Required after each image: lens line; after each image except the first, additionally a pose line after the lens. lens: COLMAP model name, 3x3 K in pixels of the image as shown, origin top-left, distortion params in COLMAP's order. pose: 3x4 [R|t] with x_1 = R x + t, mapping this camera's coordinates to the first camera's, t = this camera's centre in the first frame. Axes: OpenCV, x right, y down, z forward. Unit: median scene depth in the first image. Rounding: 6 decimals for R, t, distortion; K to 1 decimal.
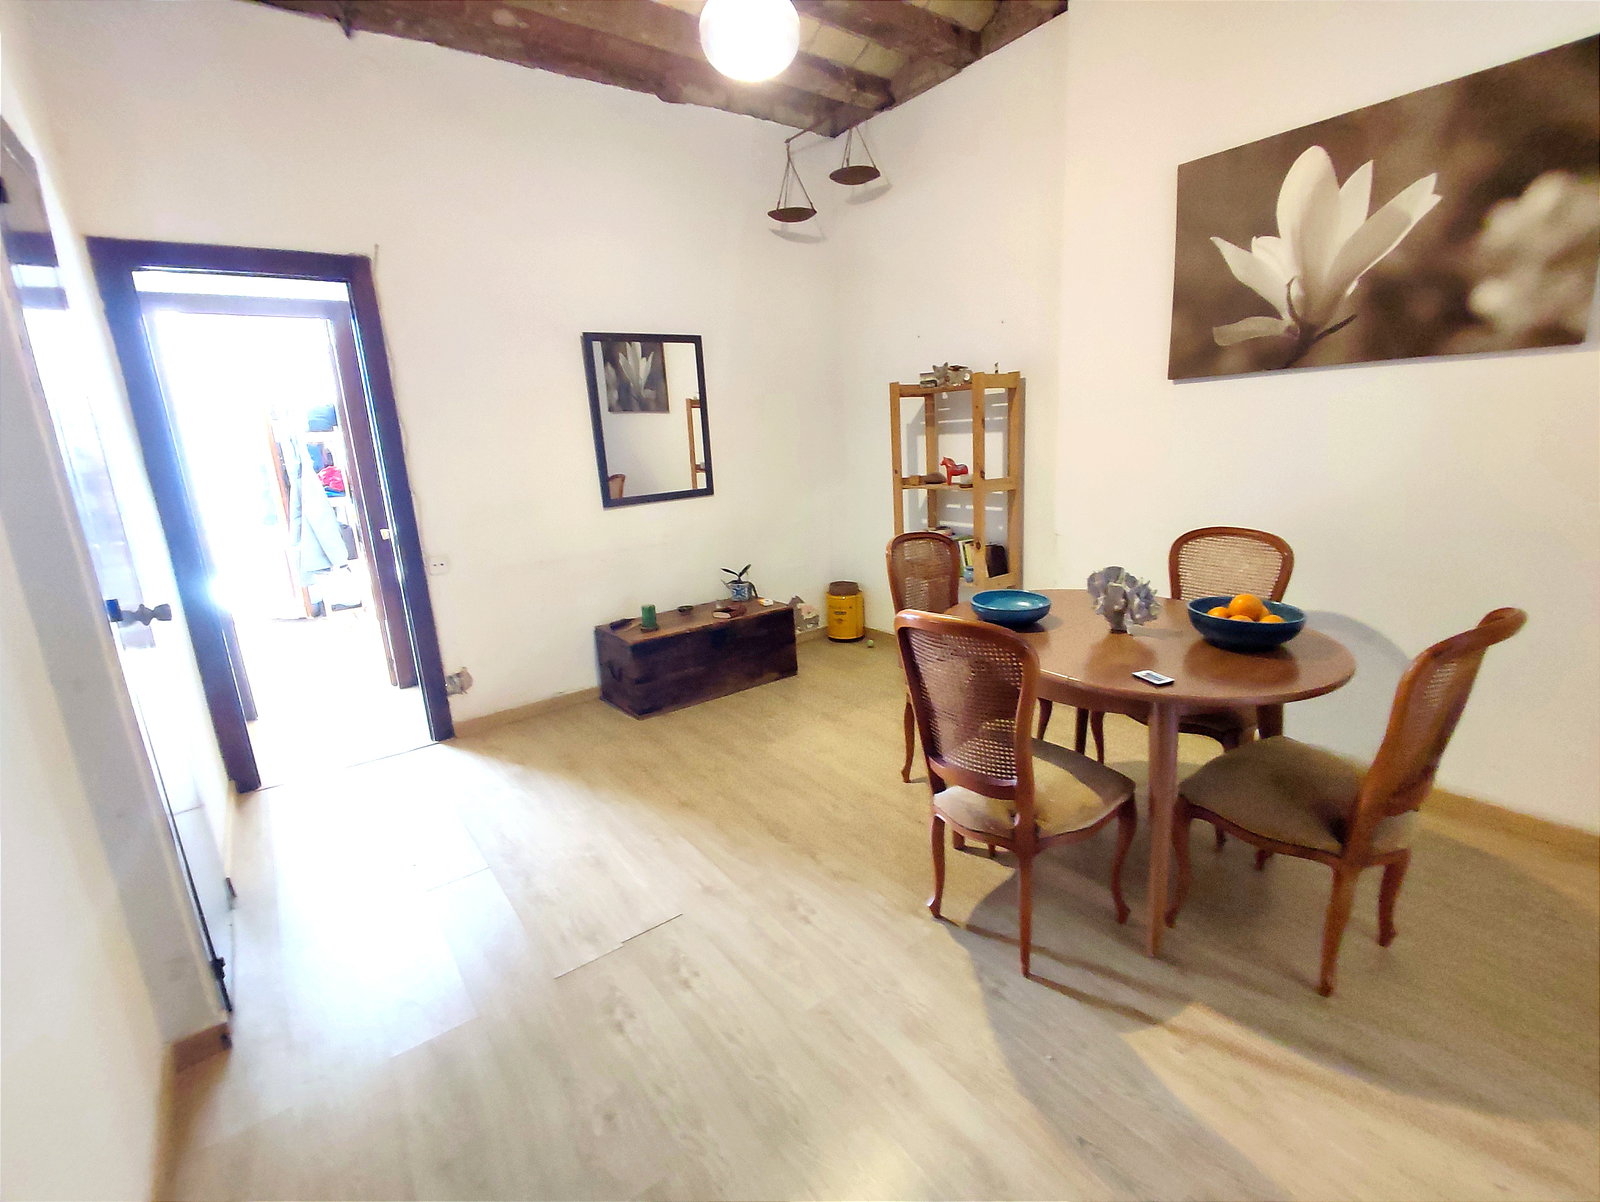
lens RADIAL K [[731.8, 0, 803.6], [0, 731.8, 600.8], [0, 0, 1]] dist [0.002455, 0.000106]
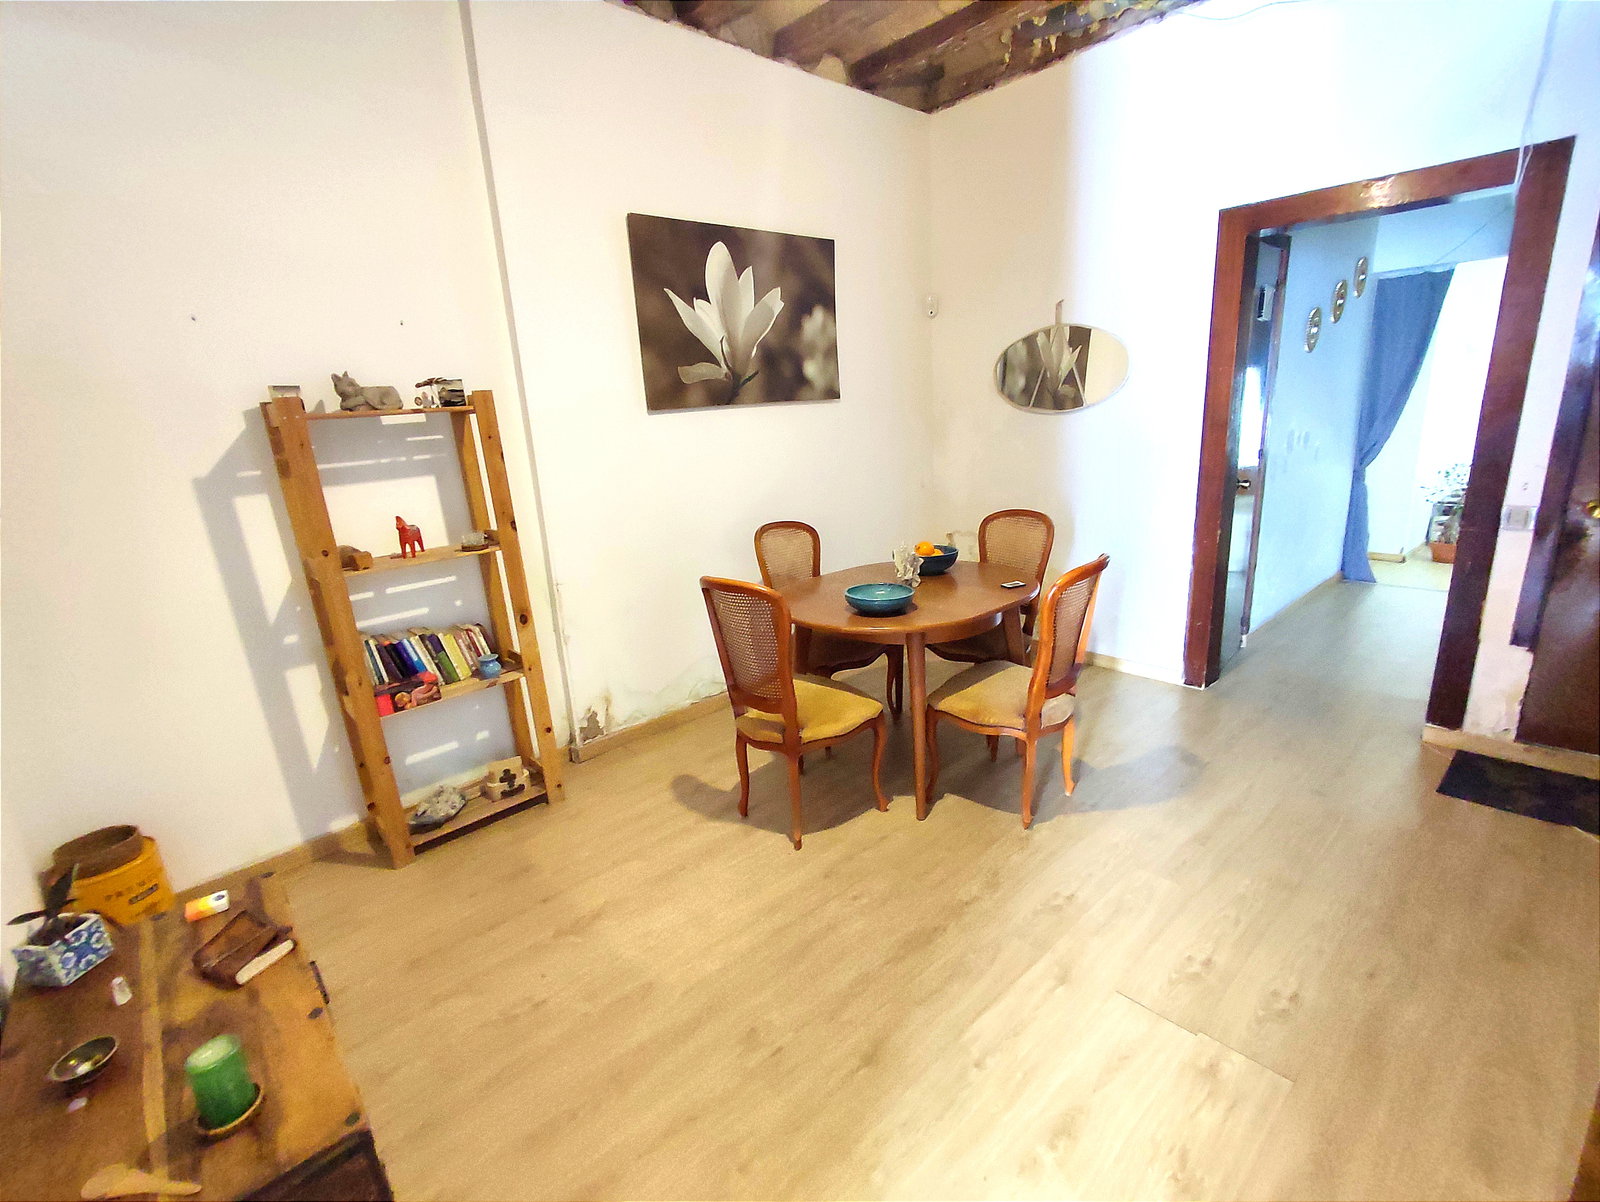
lens RADIAL K [[731.8, 0, 805.6], [0, 731.8, 605.2], [0, 0, 1]] dist [0.002455, 0.000106]
pose [[-0.096118, -0.211505, 0.972639, -0.745895], [0.291011, 0.928497, 0.230665, -0.255324], [-0.951879, 0.305220, -0.027695, 1.055512]]
